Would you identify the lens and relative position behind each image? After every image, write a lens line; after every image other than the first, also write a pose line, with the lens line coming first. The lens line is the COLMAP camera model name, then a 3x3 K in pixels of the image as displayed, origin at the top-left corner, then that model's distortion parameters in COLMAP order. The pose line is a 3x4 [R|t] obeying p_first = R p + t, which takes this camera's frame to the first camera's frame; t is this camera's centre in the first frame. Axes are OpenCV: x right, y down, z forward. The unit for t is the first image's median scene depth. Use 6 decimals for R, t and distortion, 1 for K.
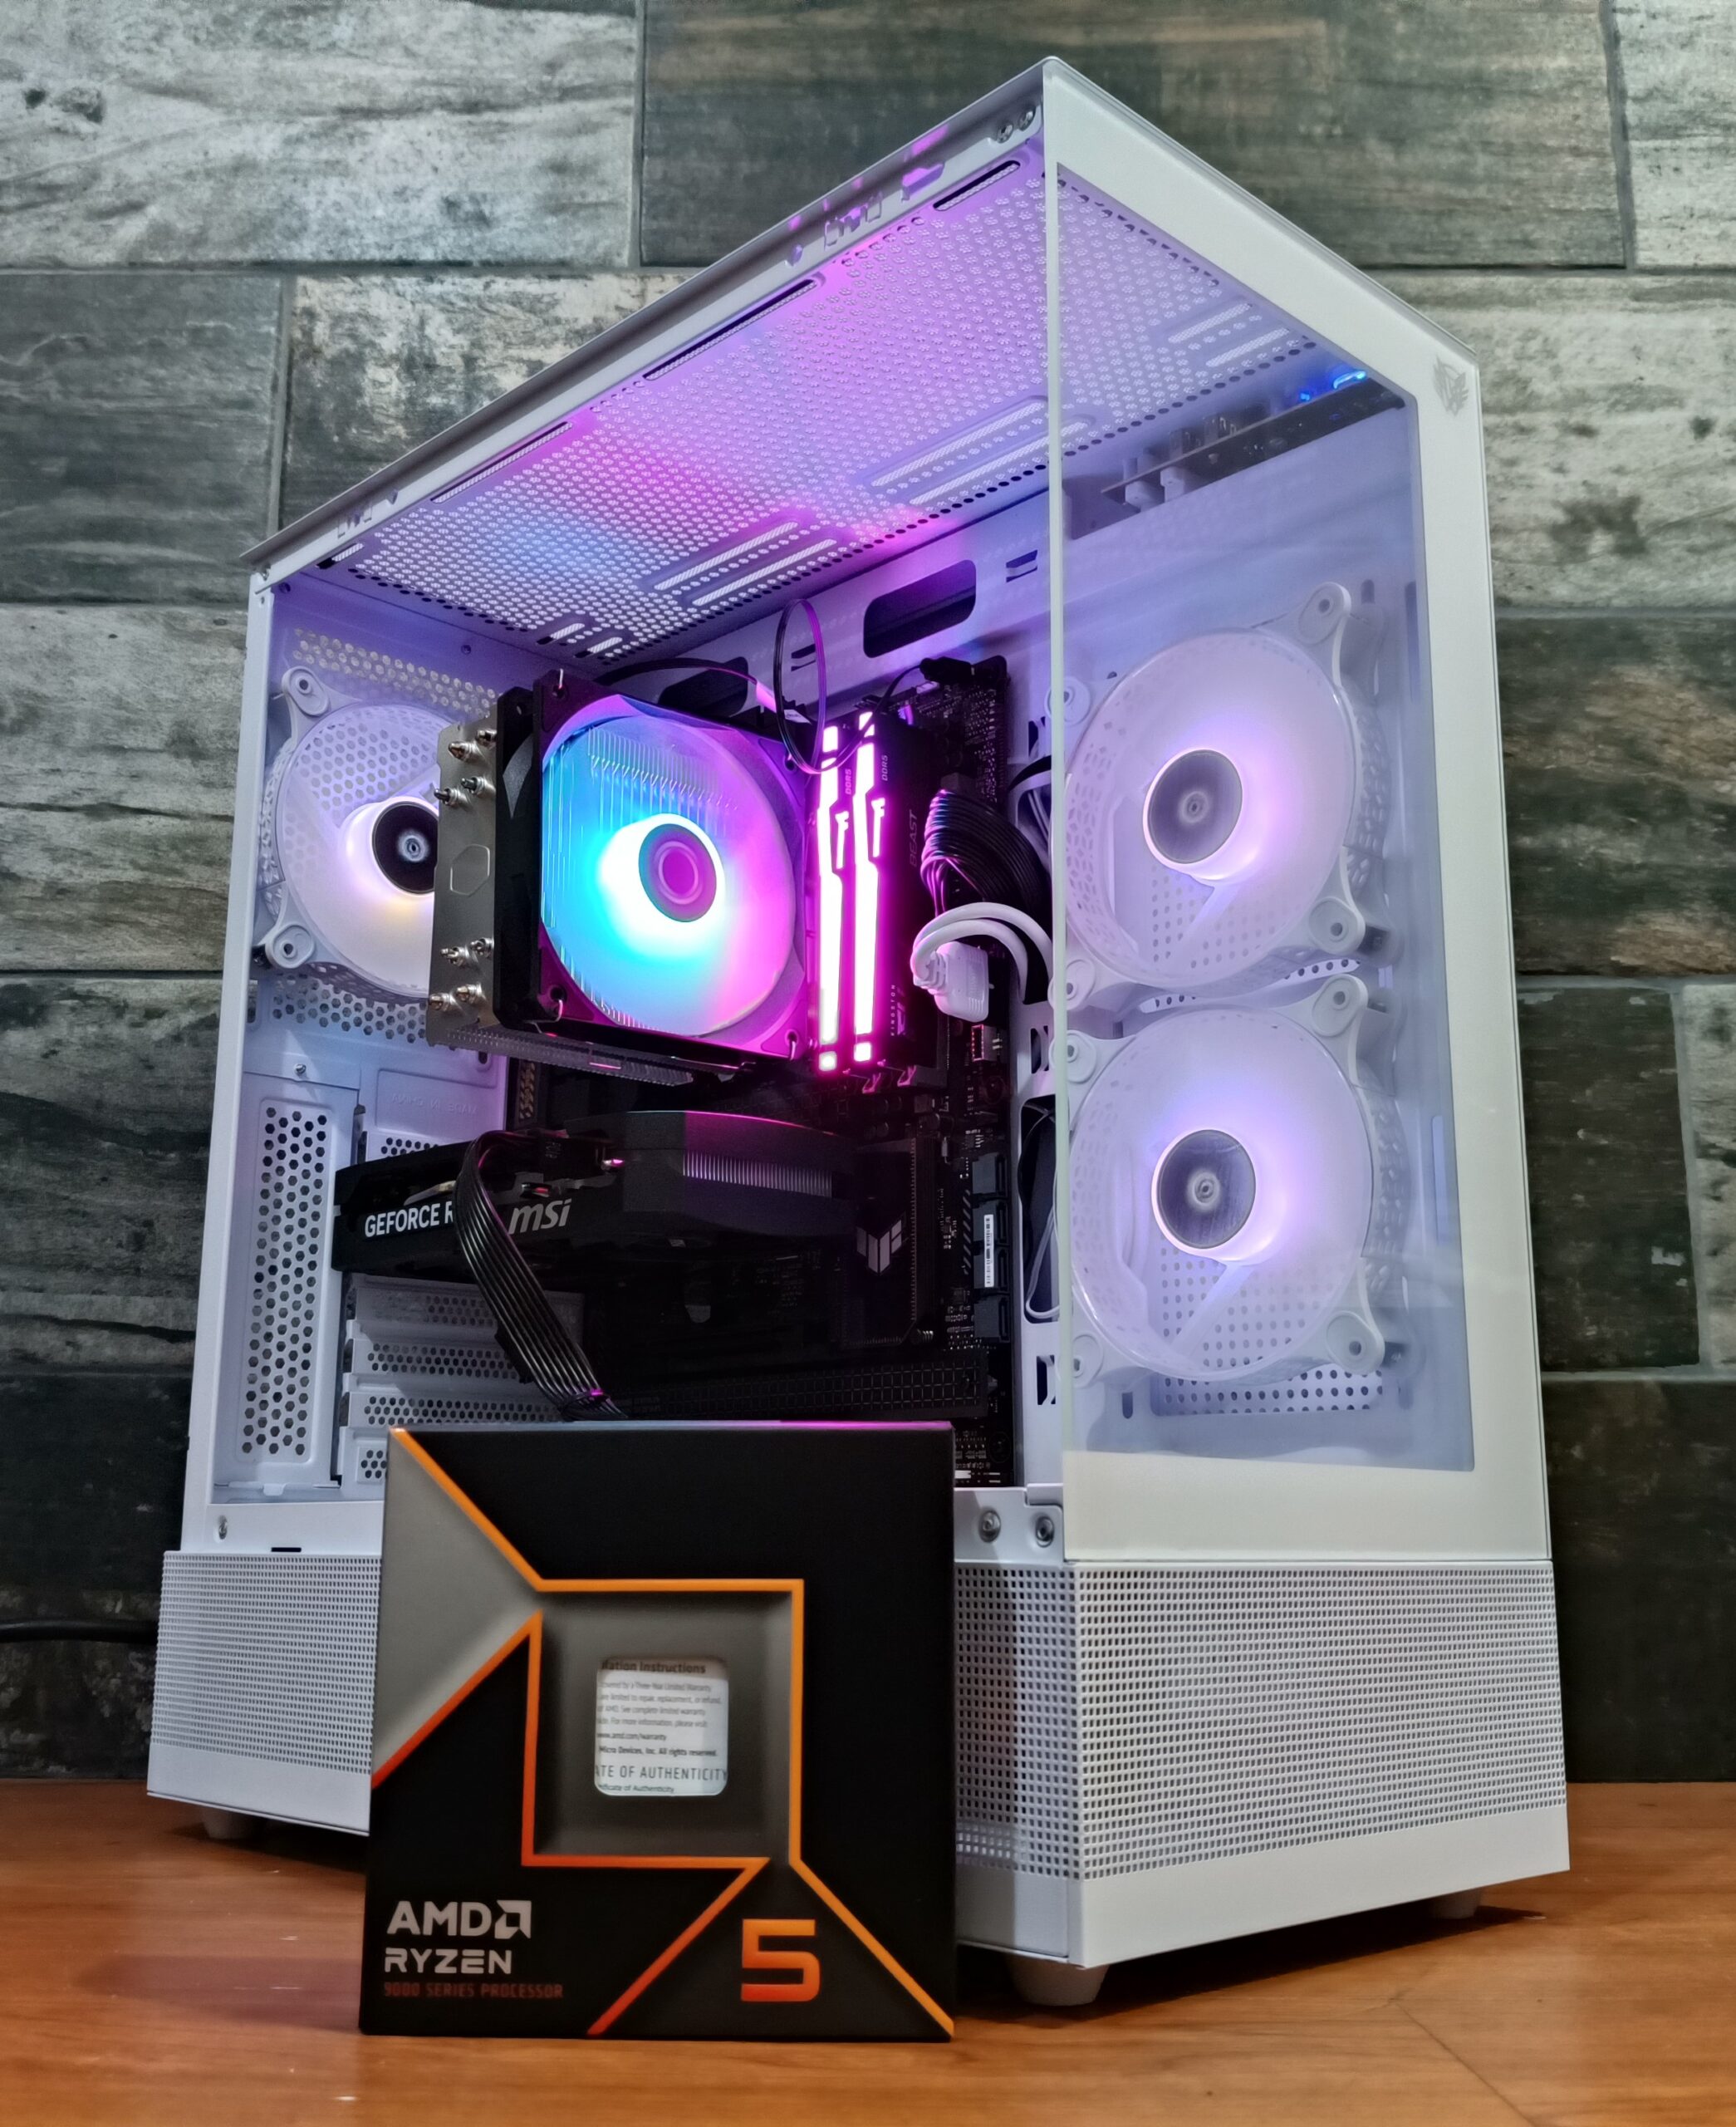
lens RADIAL K [[2226.2, 0, 881.0], [0, 2226.2, 1022.4], [0, 0, 1]] dist [0.051505, -0.150965]
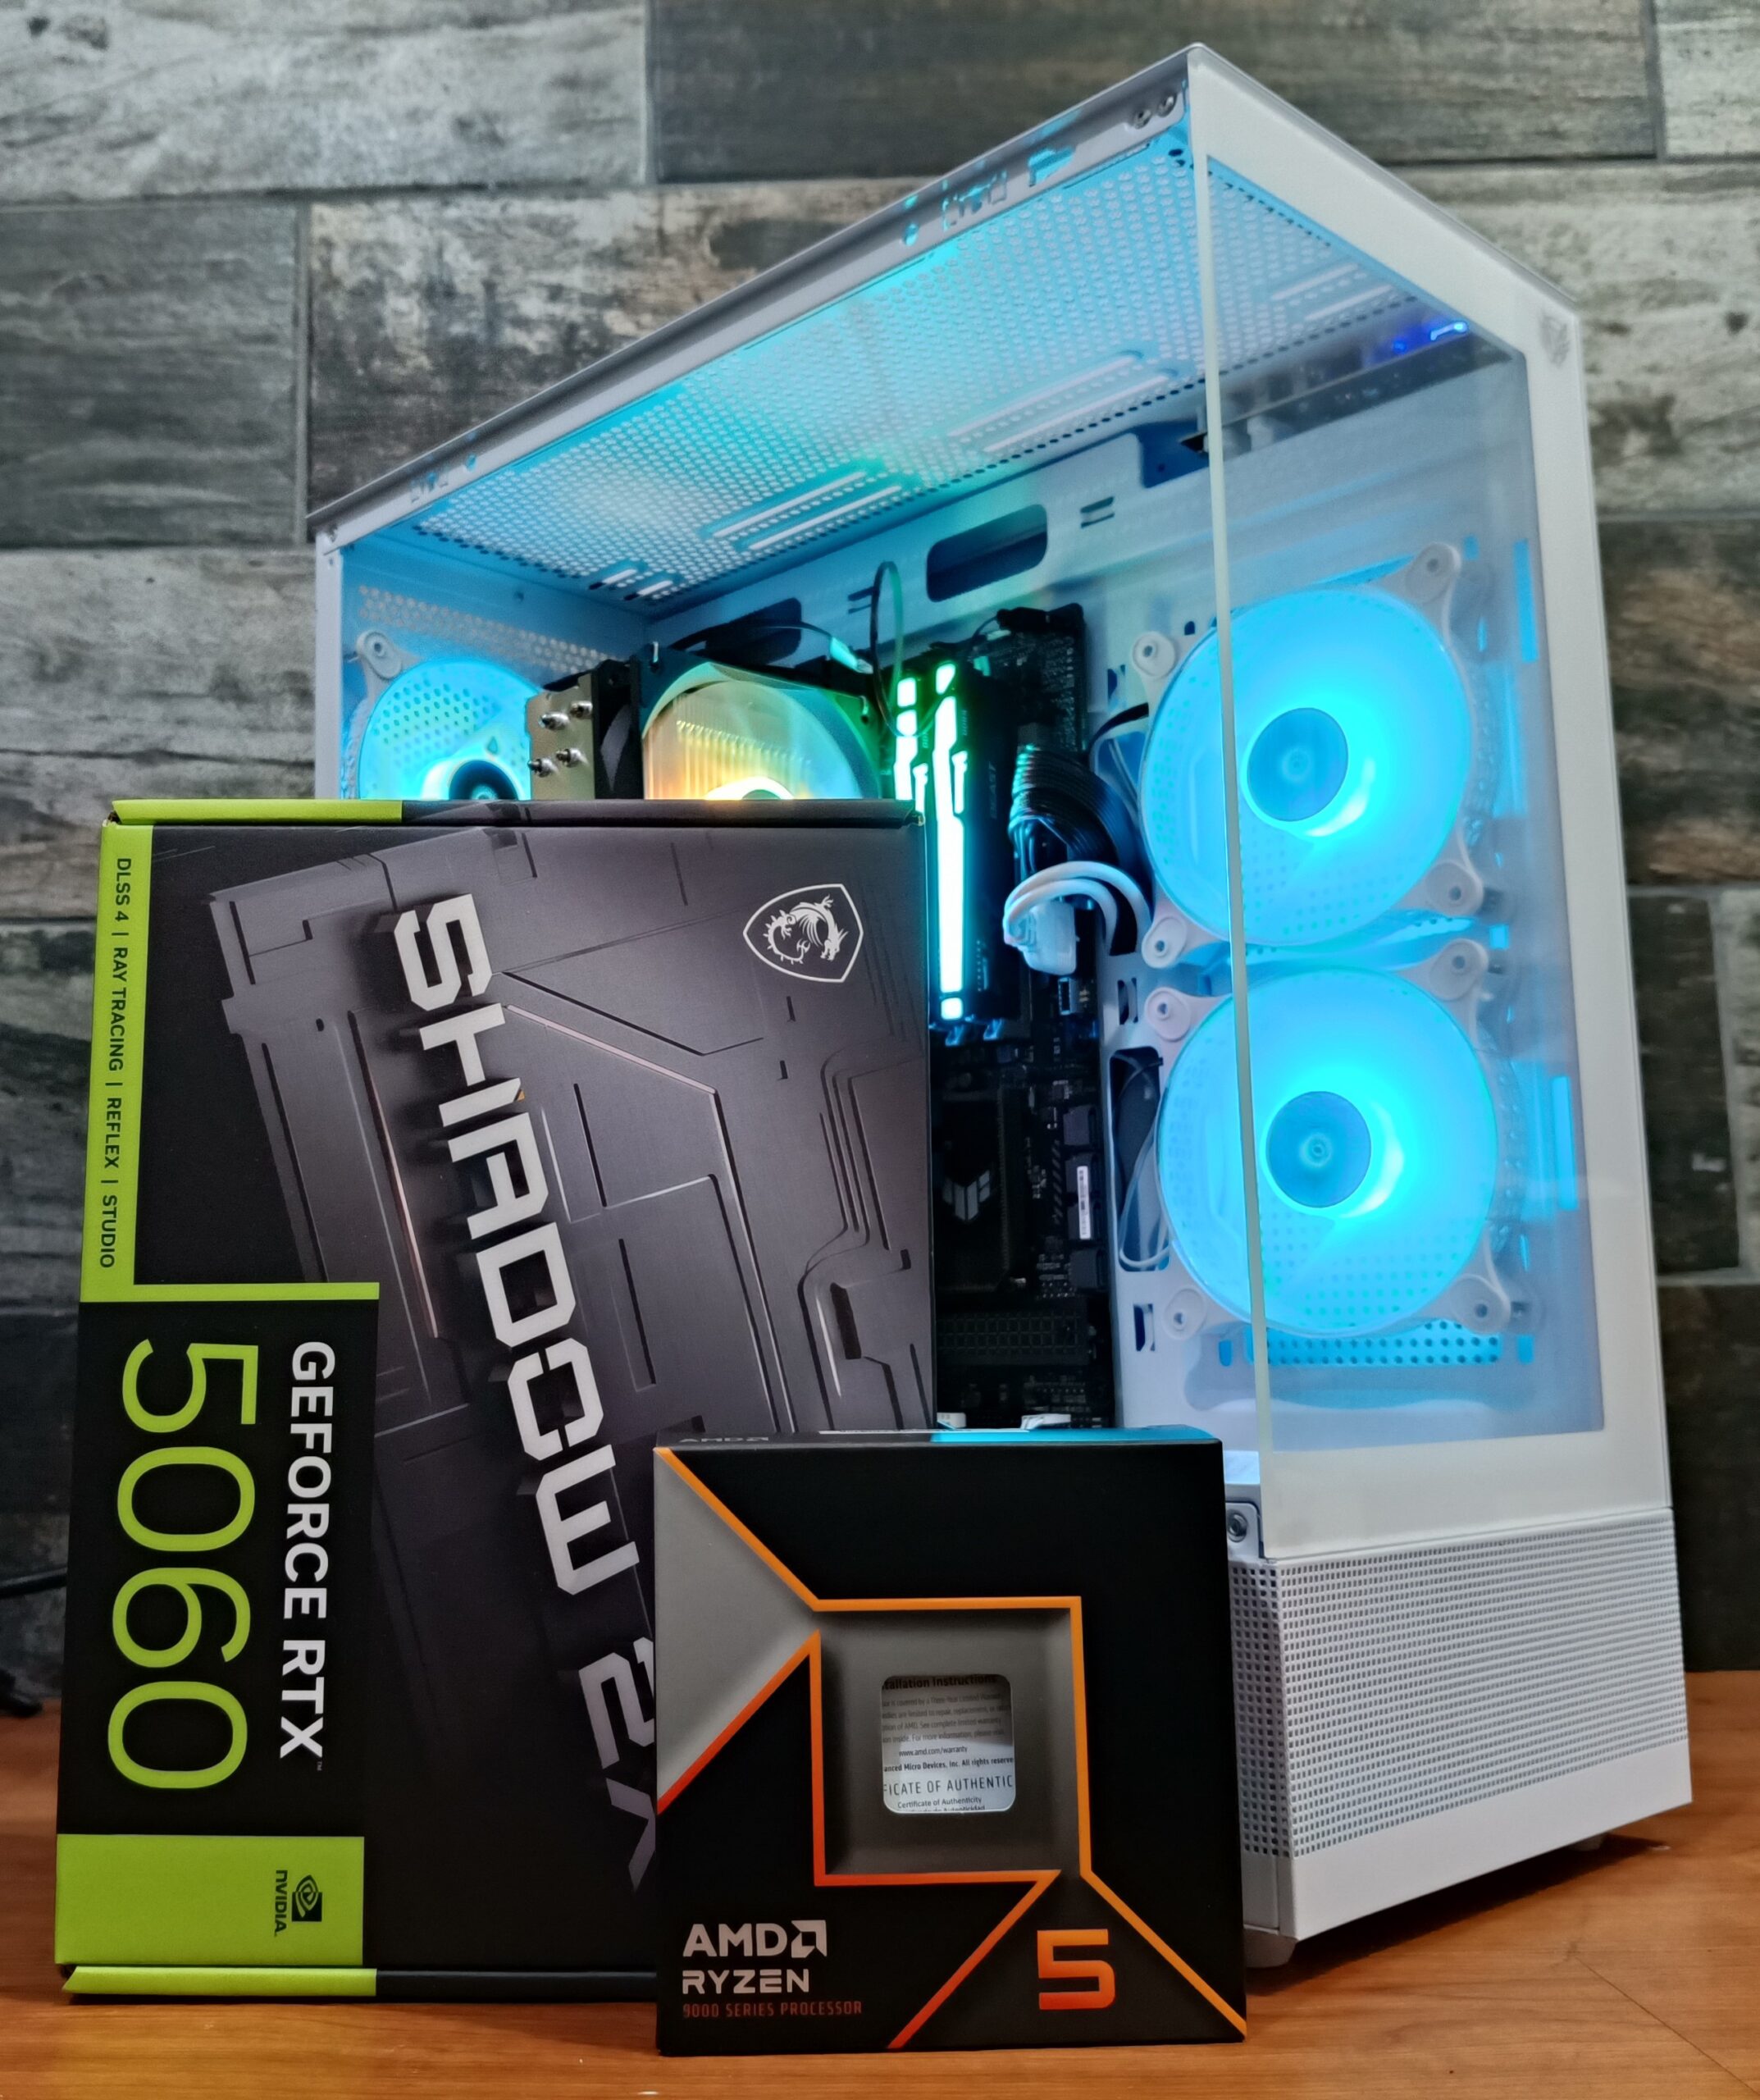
lens RADIAL K [[2211.2, 0, 738.0], [0, 2211.2, 1026.2], [0, 0, 1]] dist [0.044803, -0.135617]
pose [[0.999579, -0.022988, -0.017712, -0.065294], [0.024305, 0.996646, 0.078142, -0.043823], [0.015856, -0.078540, 0.996785, -0.008060]]
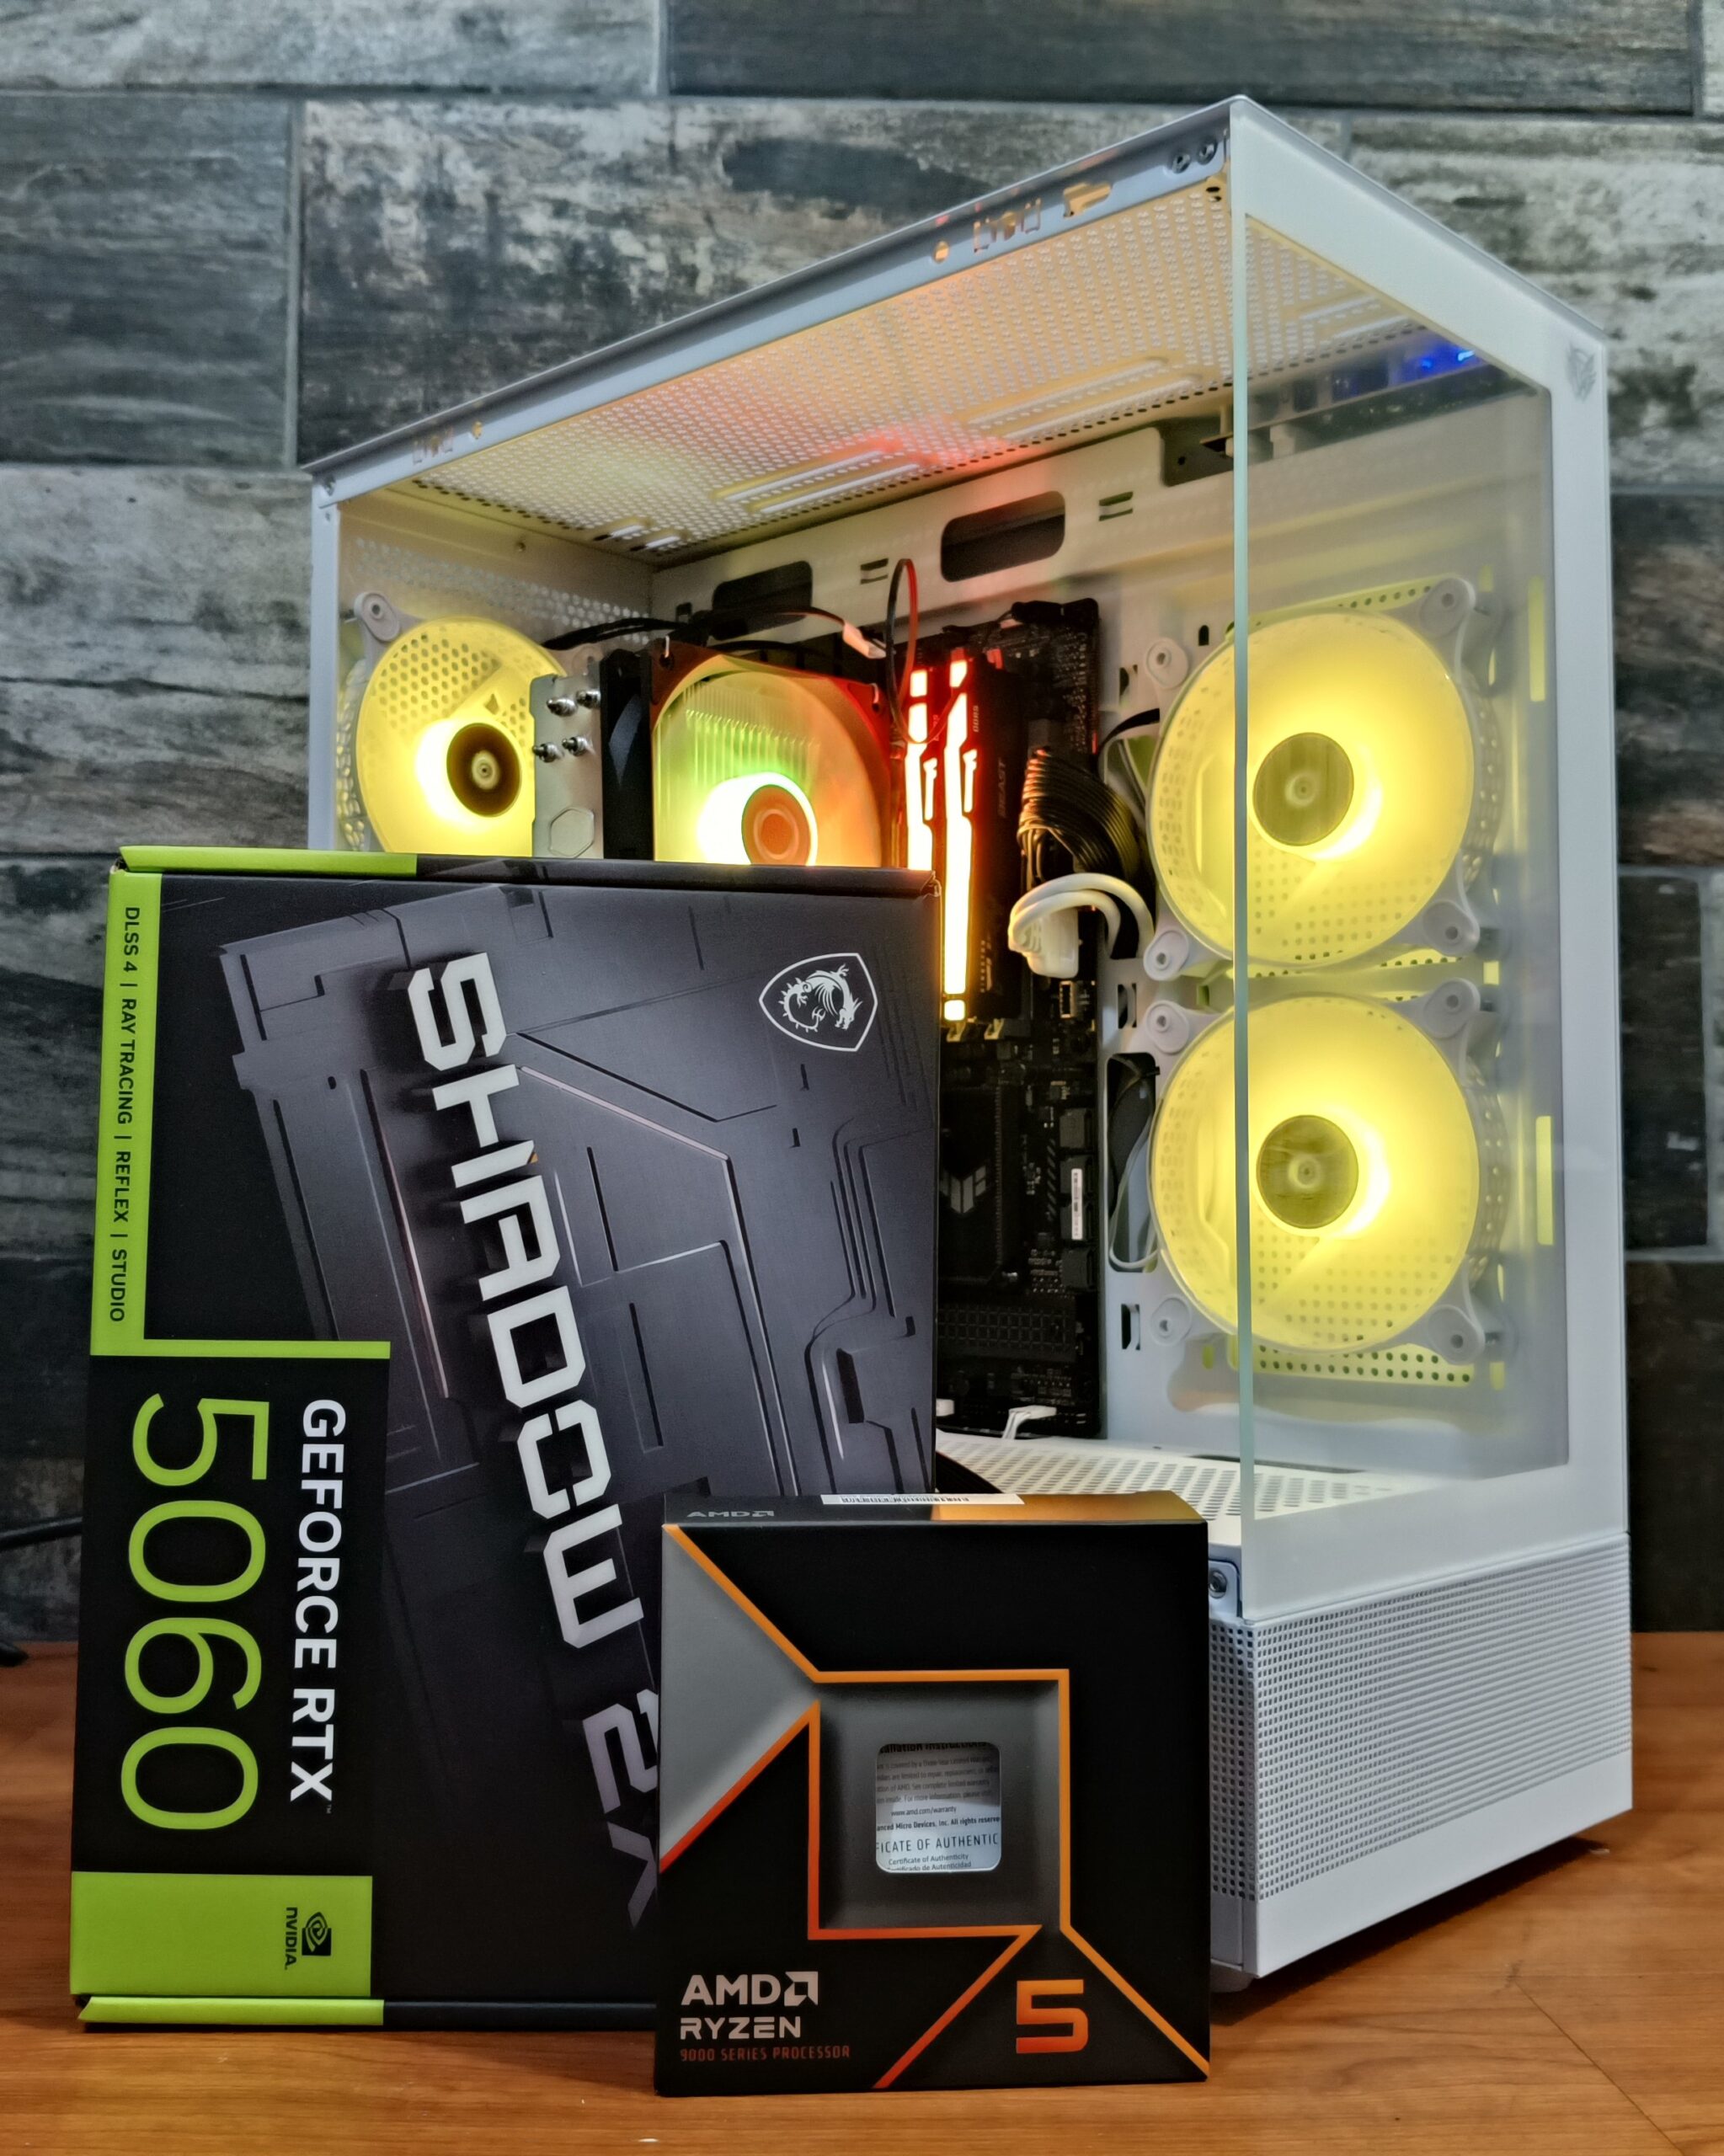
lens RADIAL K [[2271.8, 0, 835.4], [0, 2271.8, 1051.3], [0, 0, 1]] dist [0.040952, -0.126315]
pose [[0.999381, 0.001702, 0.035129, -0.073161], [-0.007413, 0.986584, 0.163086, -0.099768], [-0.034380, -0.163245, 0.985986, -0.021442]]
